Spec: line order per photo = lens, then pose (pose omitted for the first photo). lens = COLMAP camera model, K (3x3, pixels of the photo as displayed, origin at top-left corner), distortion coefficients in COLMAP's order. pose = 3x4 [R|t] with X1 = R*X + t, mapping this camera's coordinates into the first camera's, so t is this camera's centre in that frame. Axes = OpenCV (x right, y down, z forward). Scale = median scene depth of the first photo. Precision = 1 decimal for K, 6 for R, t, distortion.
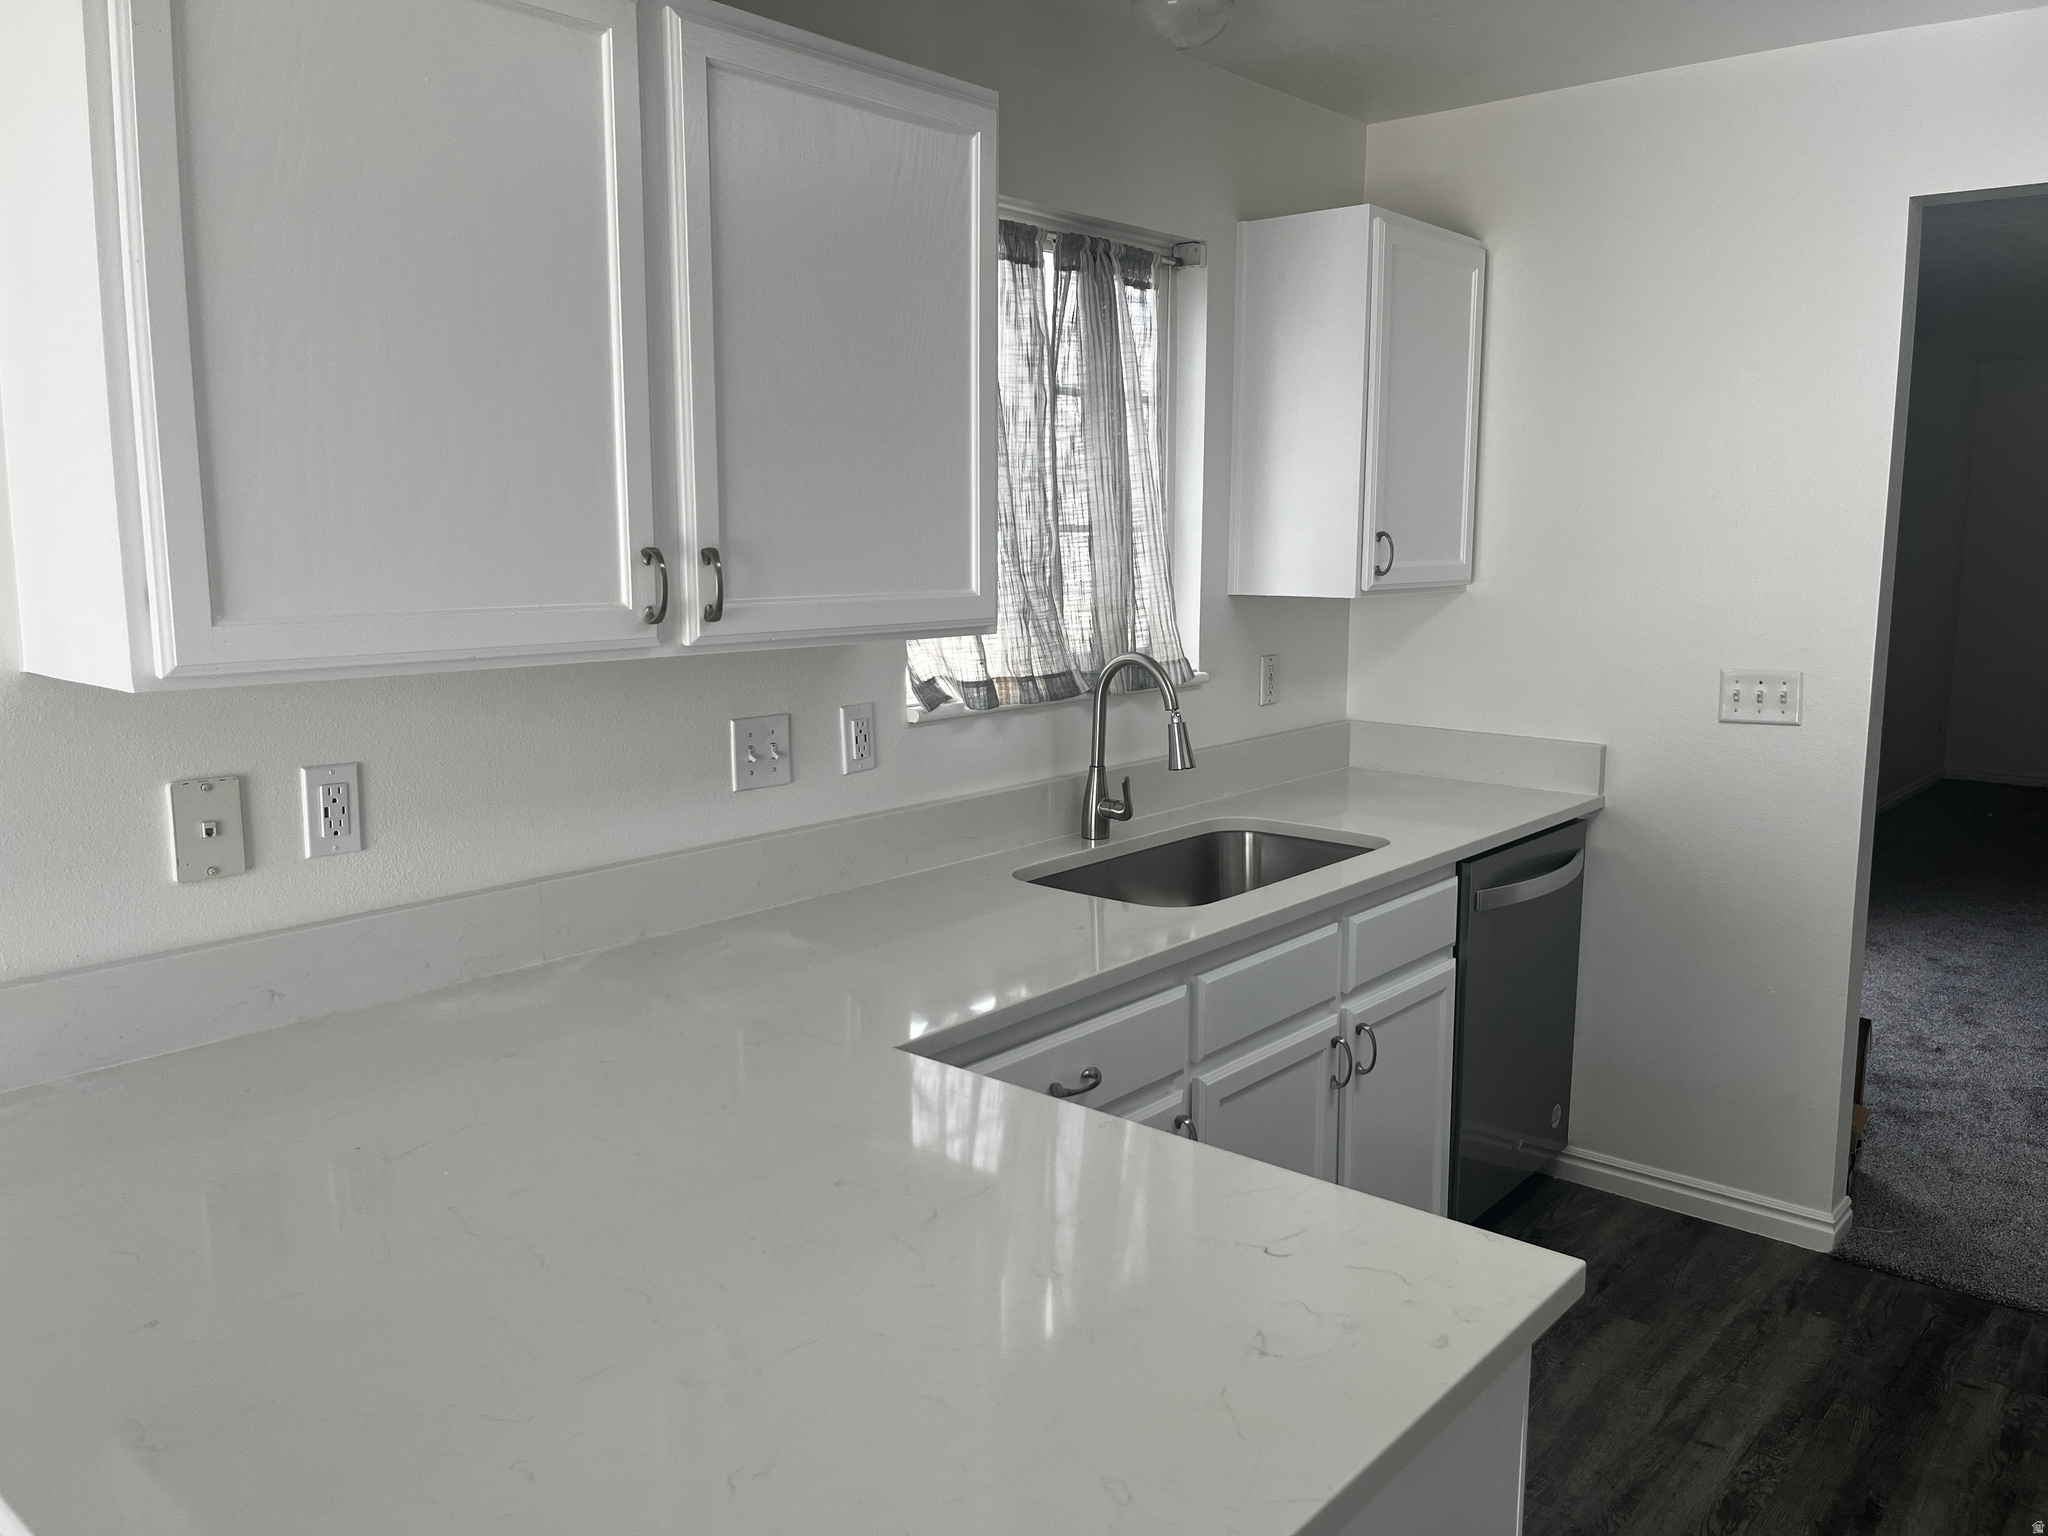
lens RADIAL K [[1562.4, 0, 1012.8], [0, 1562.4, 771.3], [0, 0, 1]] dist [0.050899, -0.081630]
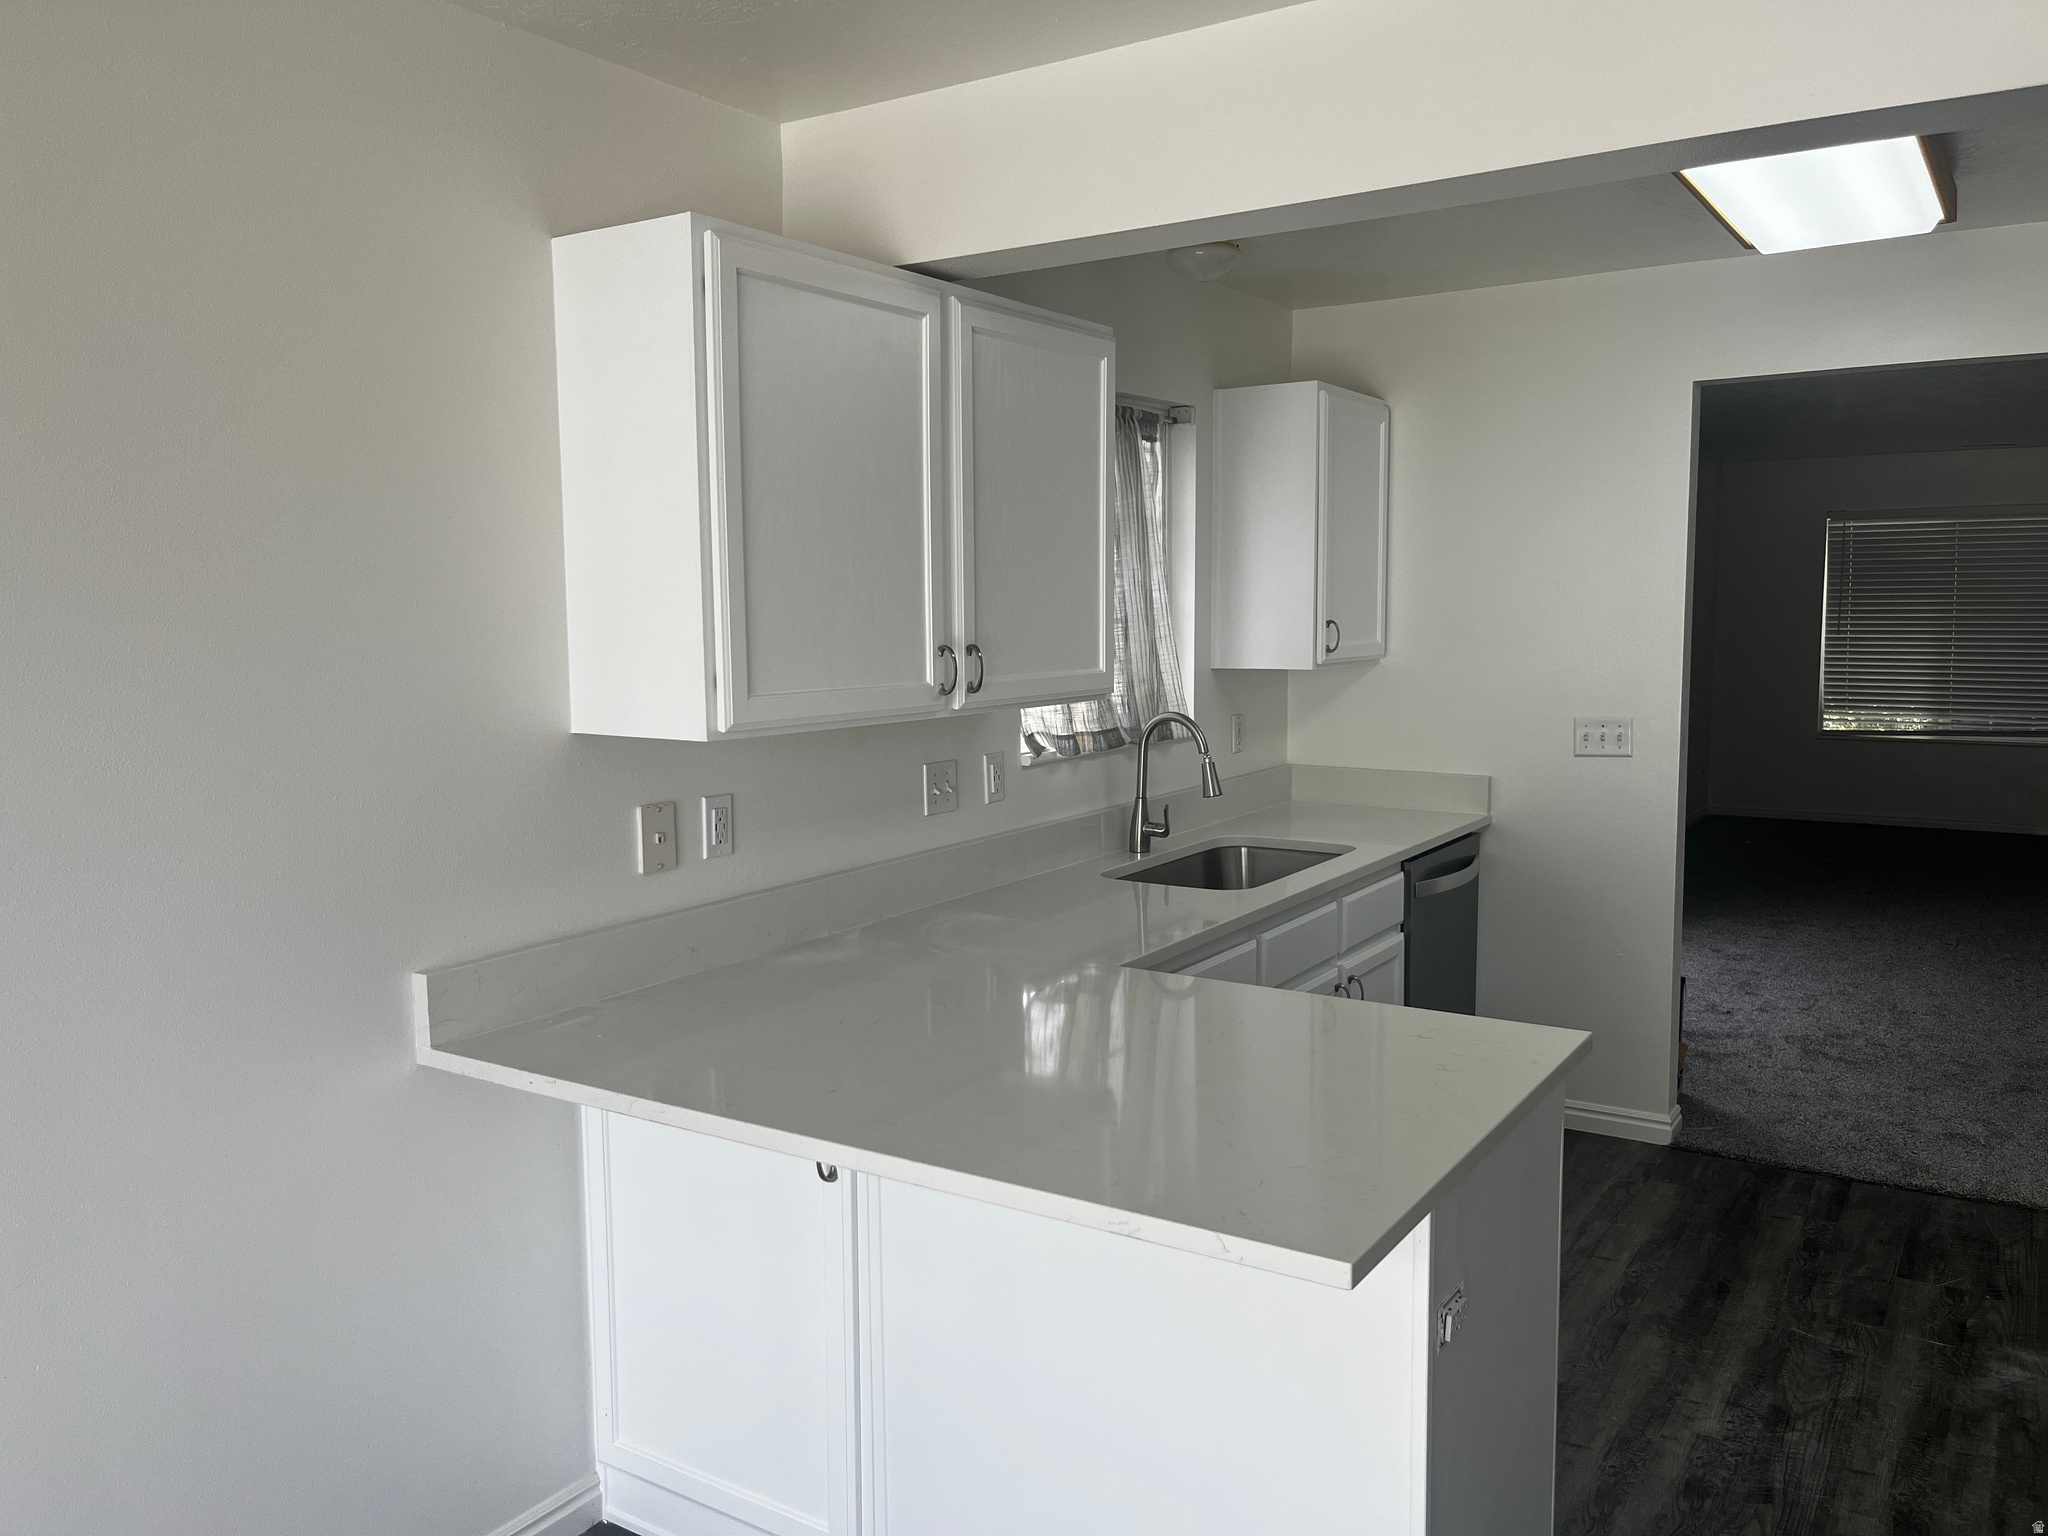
lens RADIAL K [[1562.4, 0, 982.5], [0, 1562.4, 795.4], [0, 0, 1]] dist [0.050899, -0.081630]
pose [[0.993298, -0.025913, 0.112642, -0.232692], [0.029558, 0.999088, -0.030810, 0.032016], [-0.111741, 0.033933, 0.993158, -0.316922]]
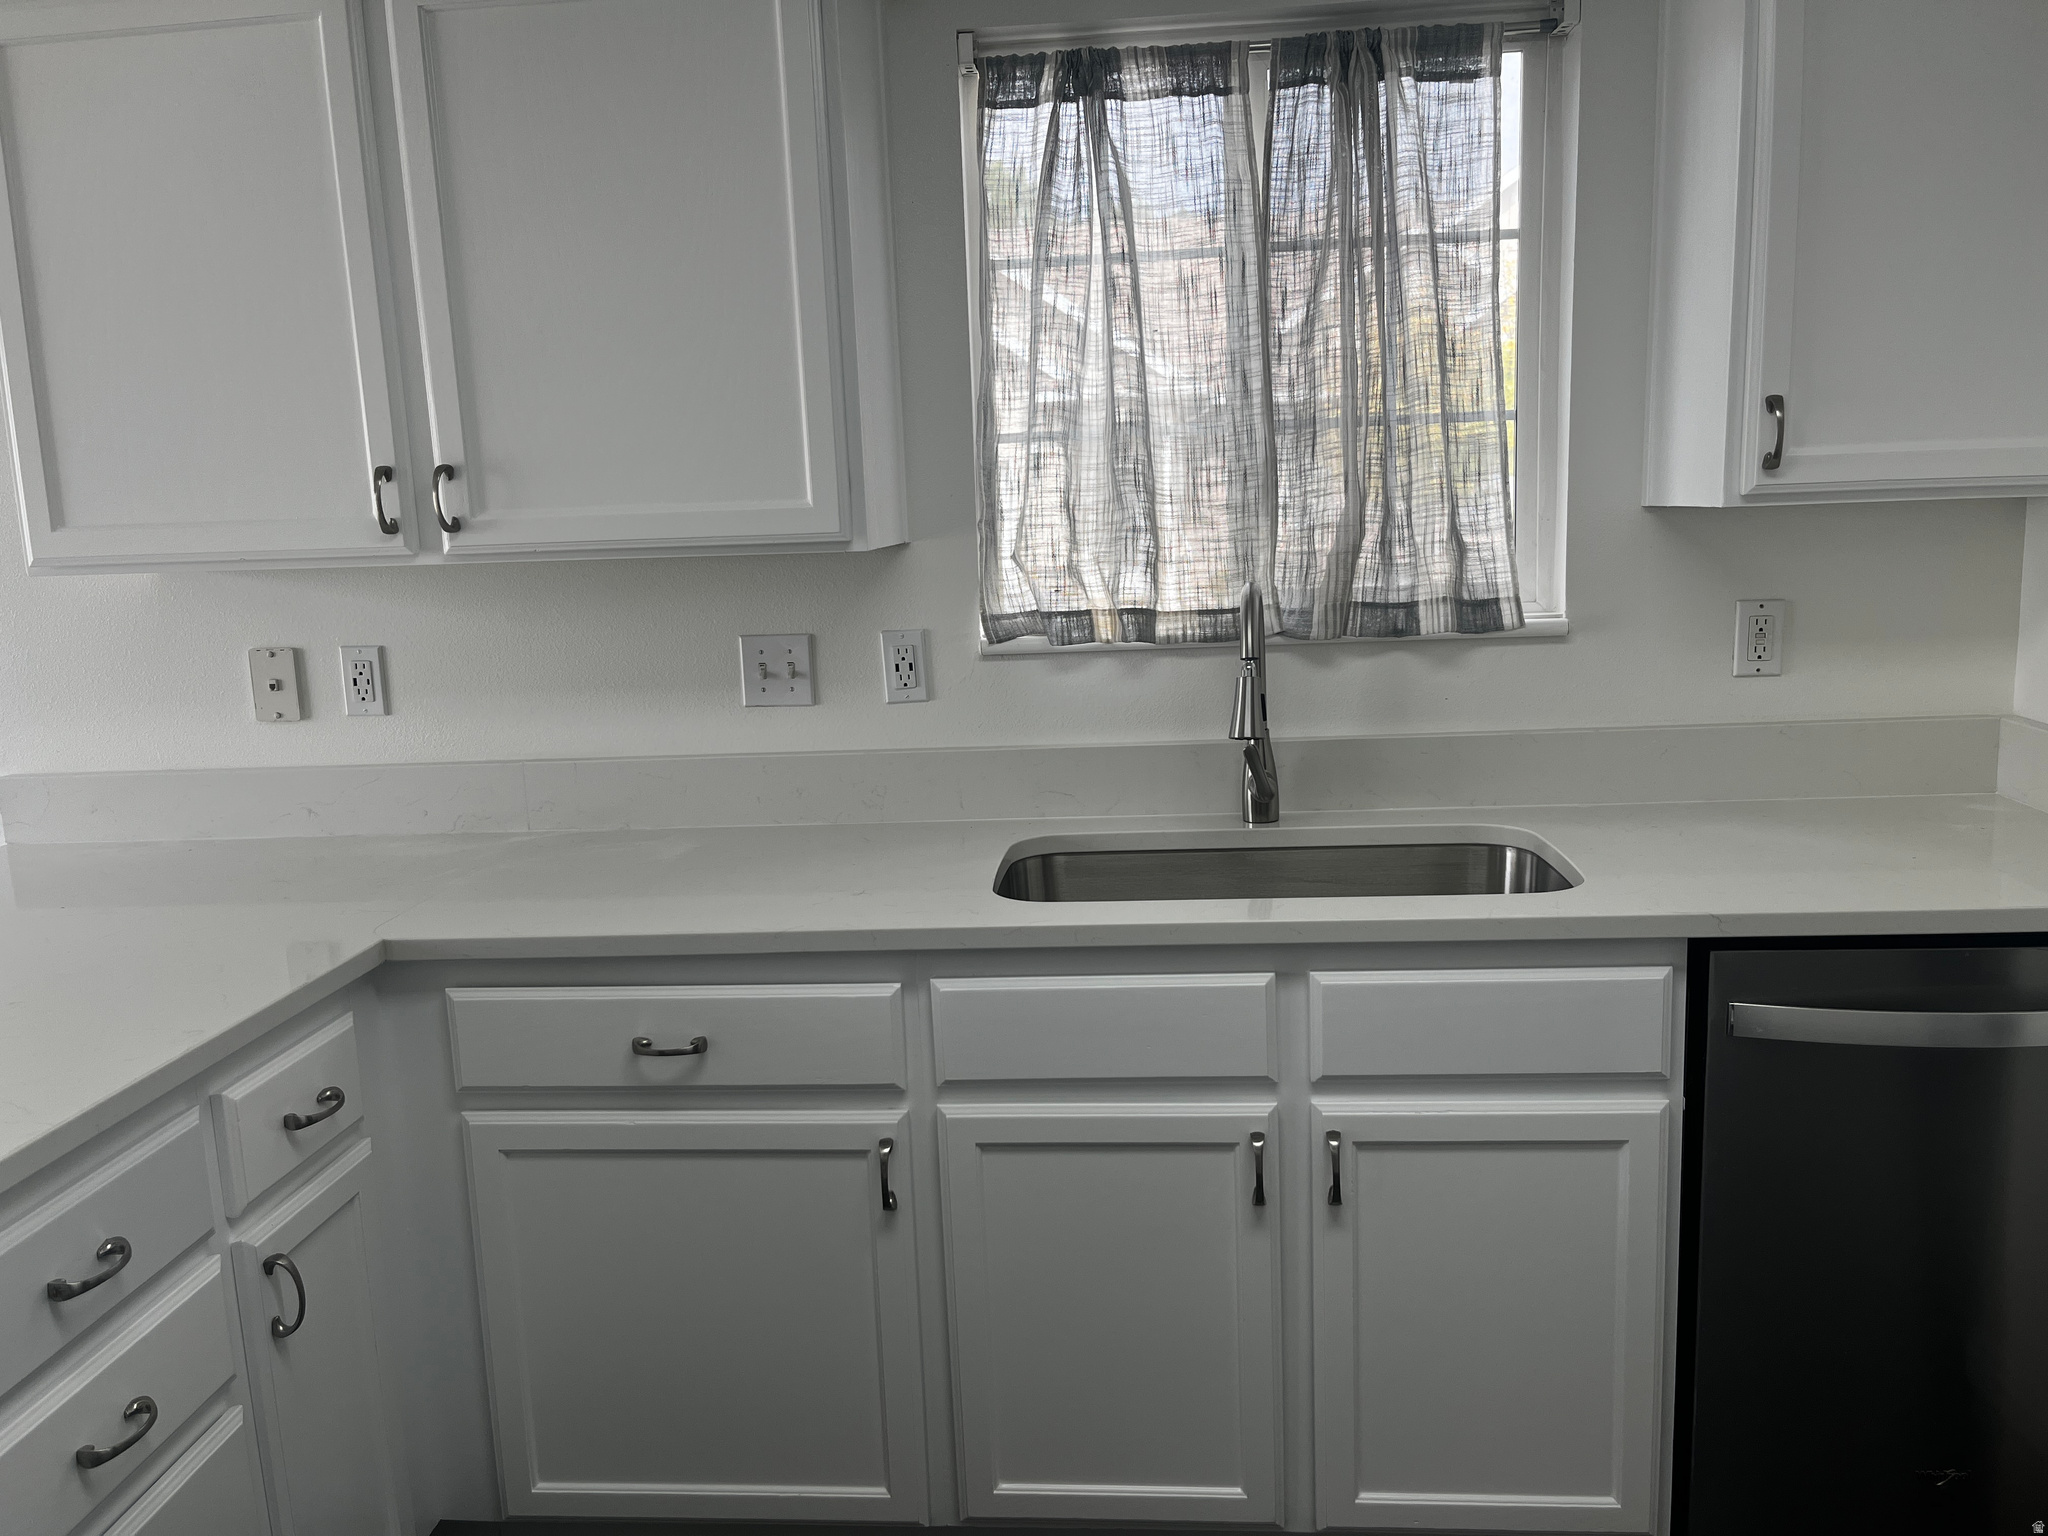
lens RADIAL K [[1562.4, 0, 1023.3], [0, 1562.4, 769.5], [0, 0, 1]] dist [0.050899, -0.081630]
pose [[0.590504, 0.113416, -0.799026, 0.615374], [-0.087251, 0.993244, 0.076503, -0.032981], [0.802304, 0.024541, 0.596410, 0.441340]]
